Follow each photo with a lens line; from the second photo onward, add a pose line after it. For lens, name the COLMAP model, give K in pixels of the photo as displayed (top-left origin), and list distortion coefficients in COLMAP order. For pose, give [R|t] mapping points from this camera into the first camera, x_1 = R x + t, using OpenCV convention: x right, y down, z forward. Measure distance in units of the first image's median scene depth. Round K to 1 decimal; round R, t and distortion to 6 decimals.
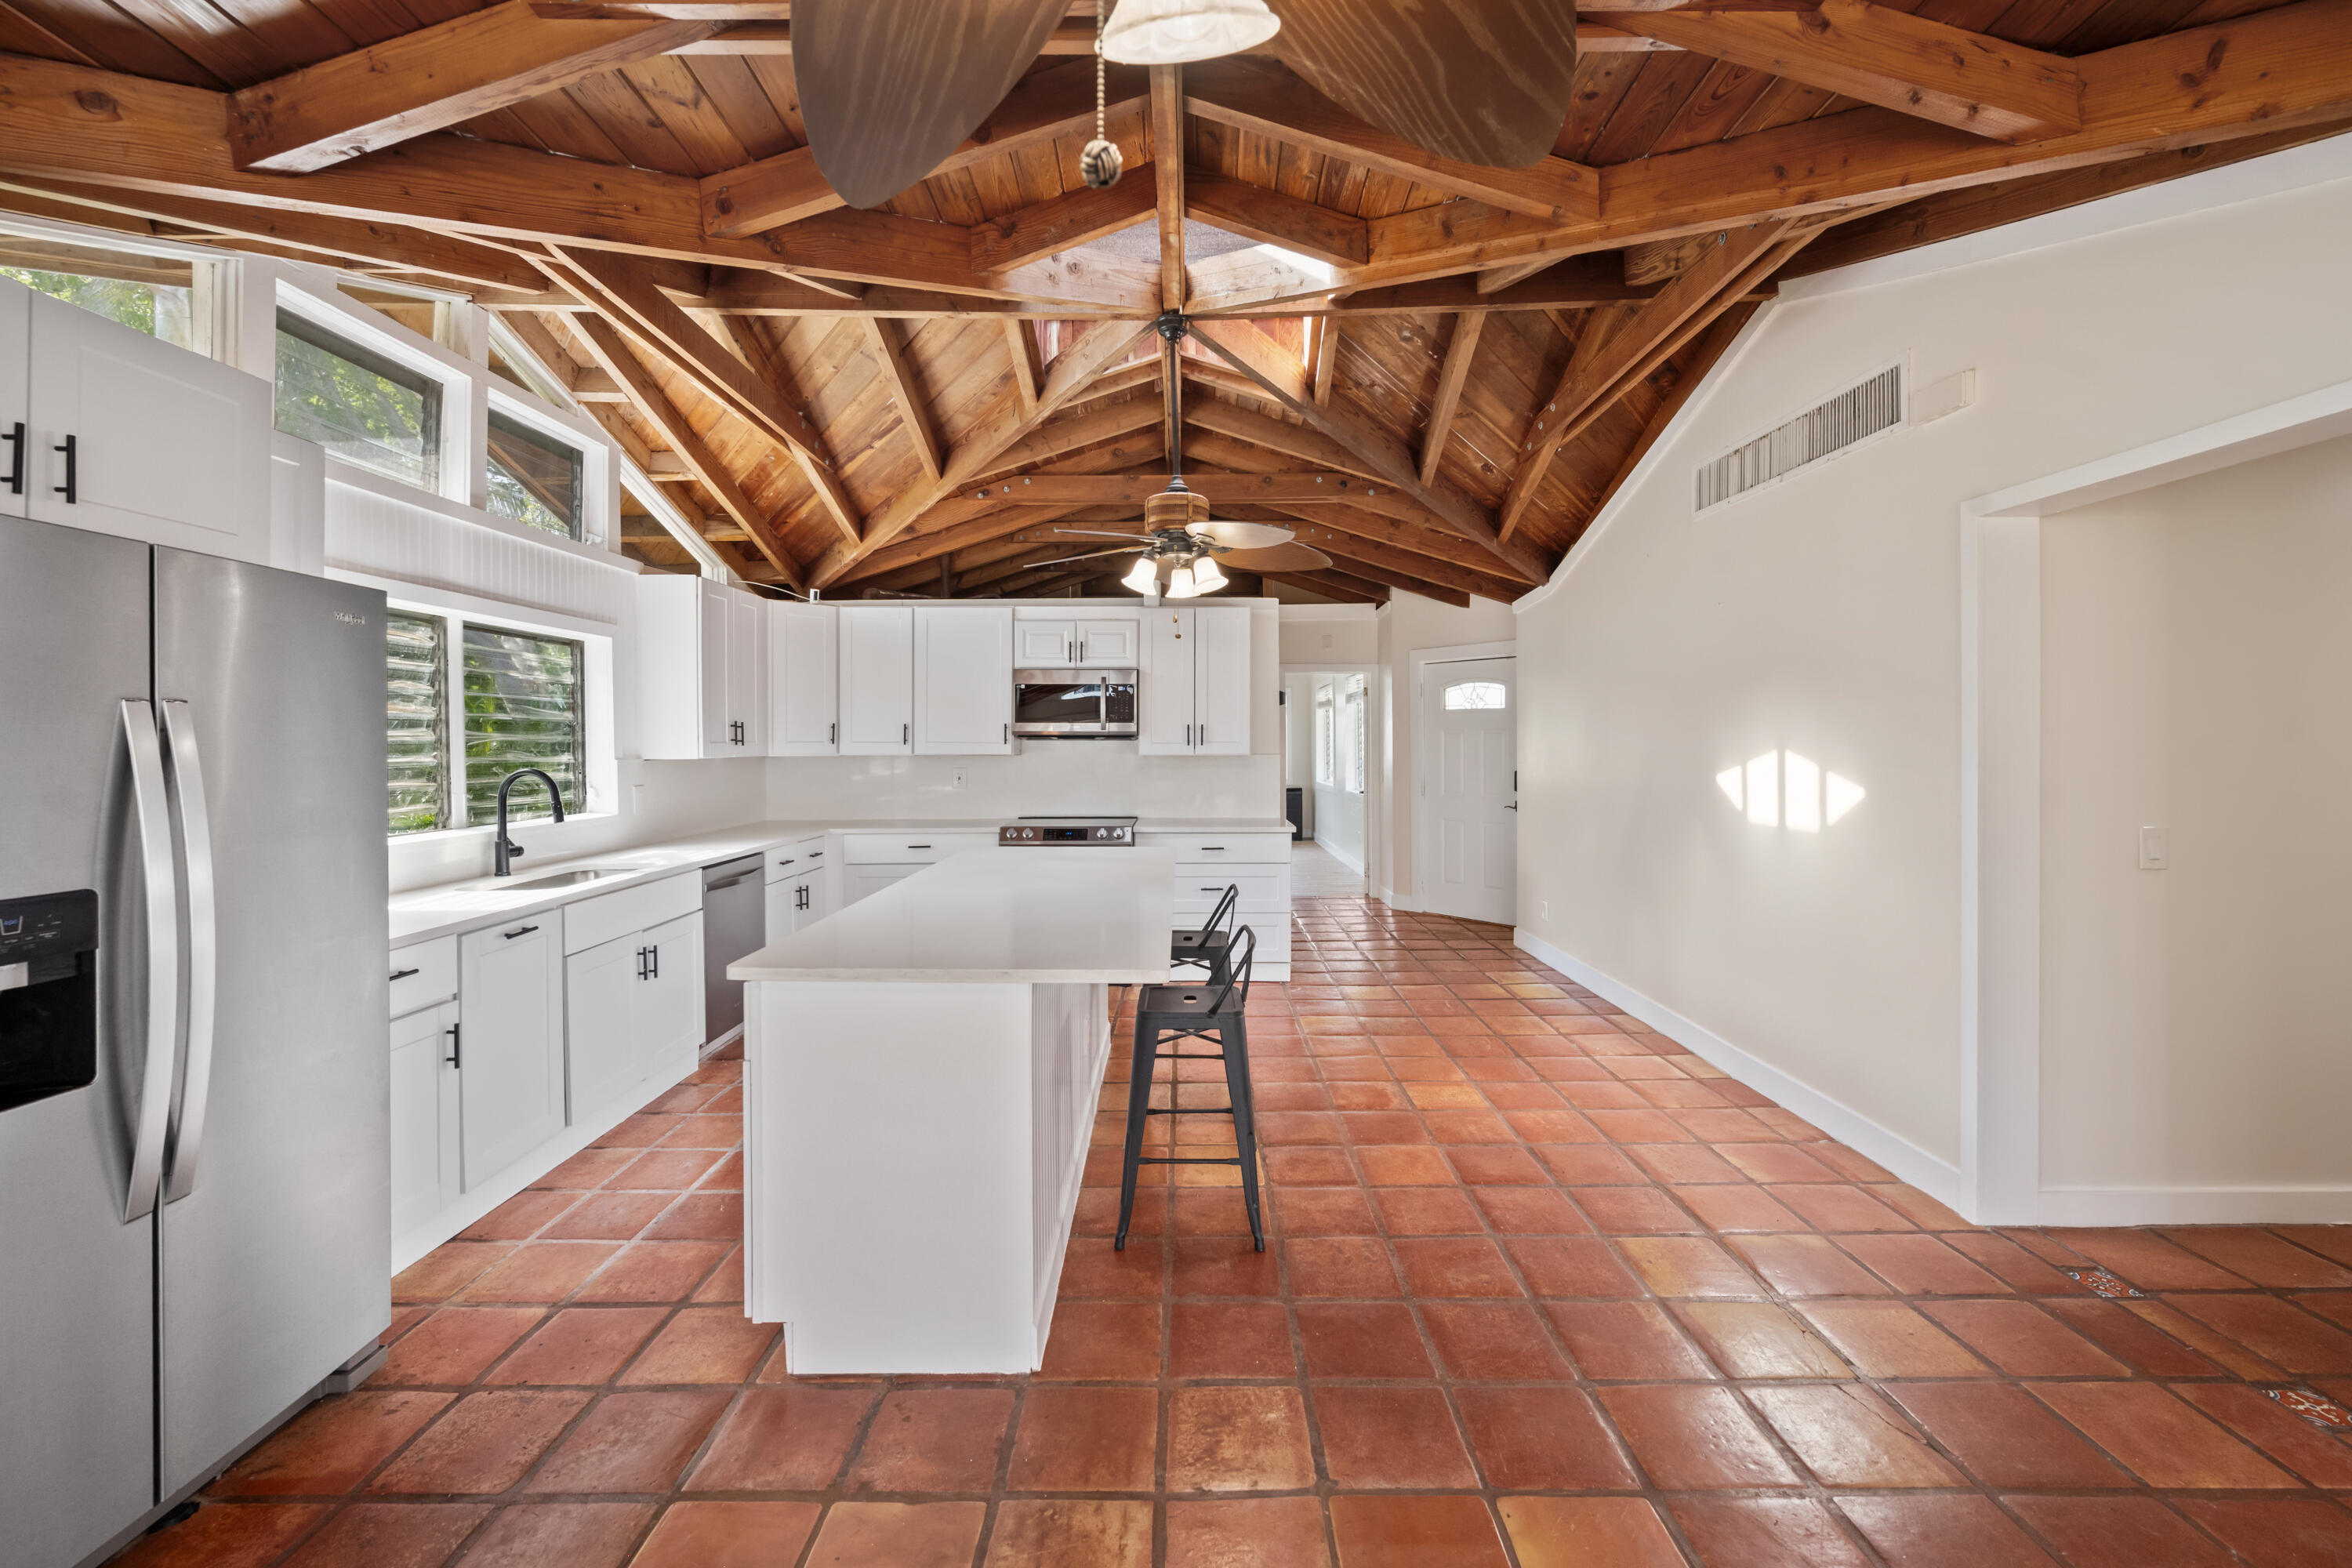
lens RADIAL K [[933.9, 0, 1204.3], [0, 933.9, 746.0], [0, 0, 1]] dist [0.002452, 0.000019]
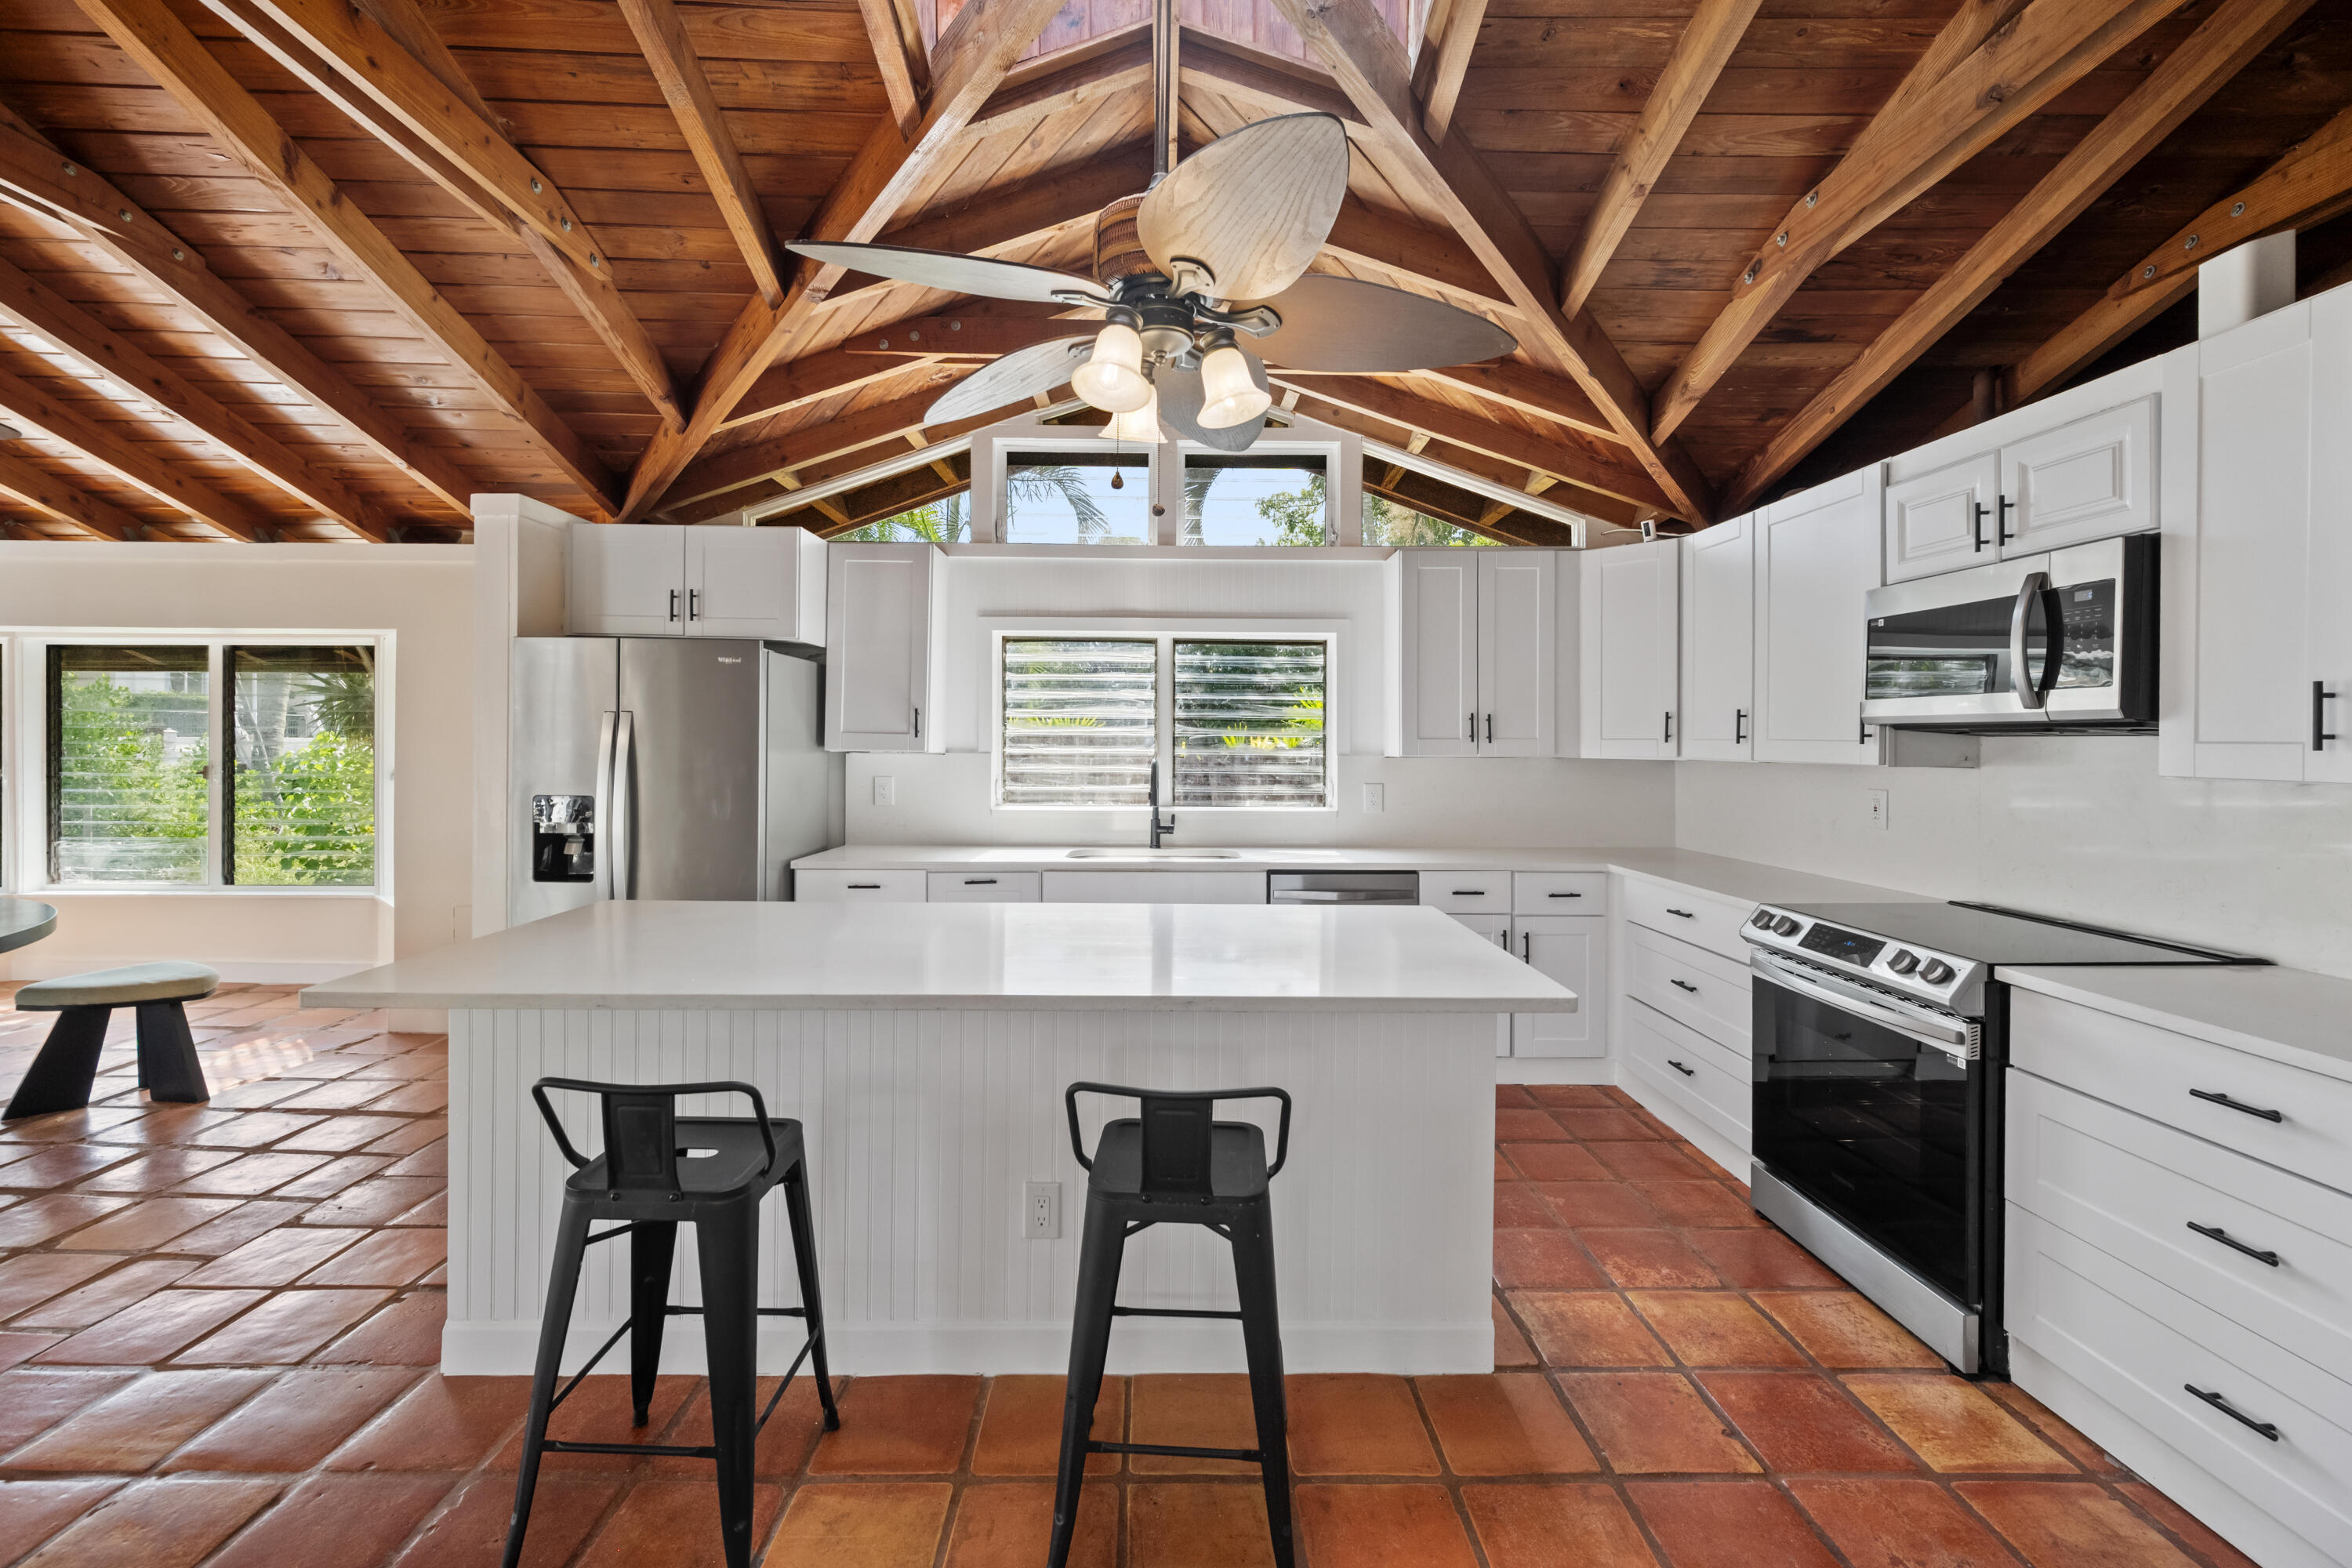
lens RADIAL K [[933.9, 0, 1115.9], [0, 933.9, 738.3], [0, 0, 1]] dist [0.002452, 0.000019]
pose [[0.000522, 0.002218, -0.999997, 0.340304], [-0.009471, 0.999953, 0.002213, -0.002940], [0.999955, 0.009470, 0.000543, 0.728468]]
